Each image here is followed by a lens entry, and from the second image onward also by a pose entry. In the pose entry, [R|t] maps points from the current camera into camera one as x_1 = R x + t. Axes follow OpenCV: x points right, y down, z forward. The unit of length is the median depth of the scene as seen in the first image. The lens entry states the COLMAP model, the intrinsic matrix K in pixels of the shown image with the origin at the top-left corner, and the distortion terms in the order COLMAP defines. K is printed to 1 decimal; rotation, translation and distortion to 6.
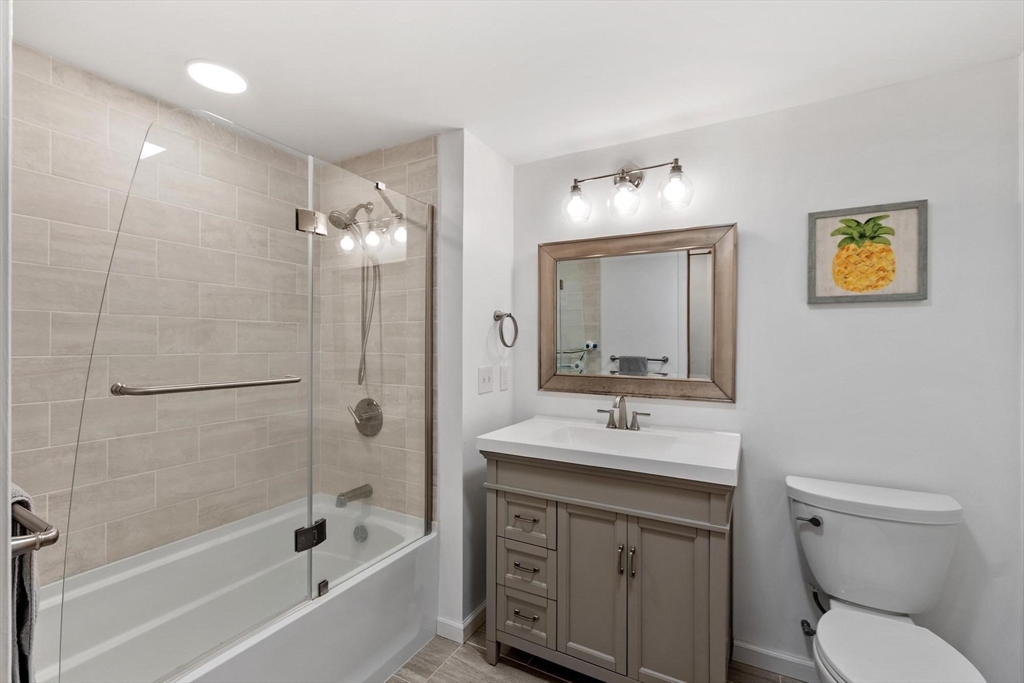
lens RADIAL K [[446.4, 0, 510.0], [0, 446.4, 347.0], [0, 0, 1]] dist [-0.003005, -0.001037]
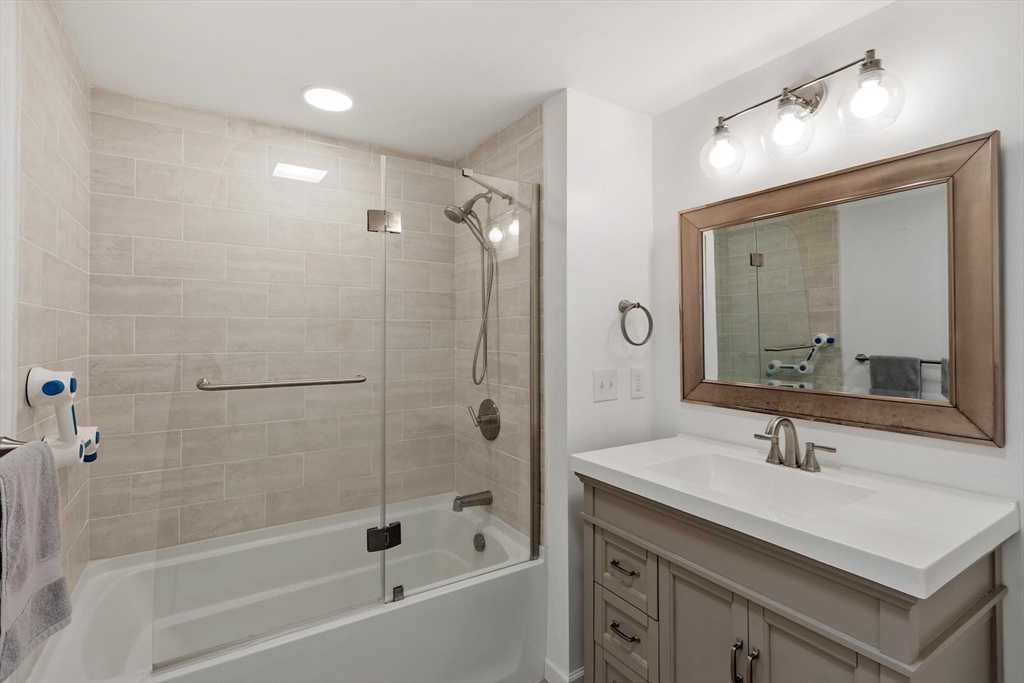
lens RADIAL K [[484.7, 0, 511.0], [0, 484.7, 333.5], [0, 0, 1]] dist [0.003302, -0.003417]
pose [[0.872575, -0.007571, -0.488422, 0.251046], [0.002138, 0.999929, -0.011681, -0.012295], [0.488476, 0.009148, 0.872530, 0.148973]]
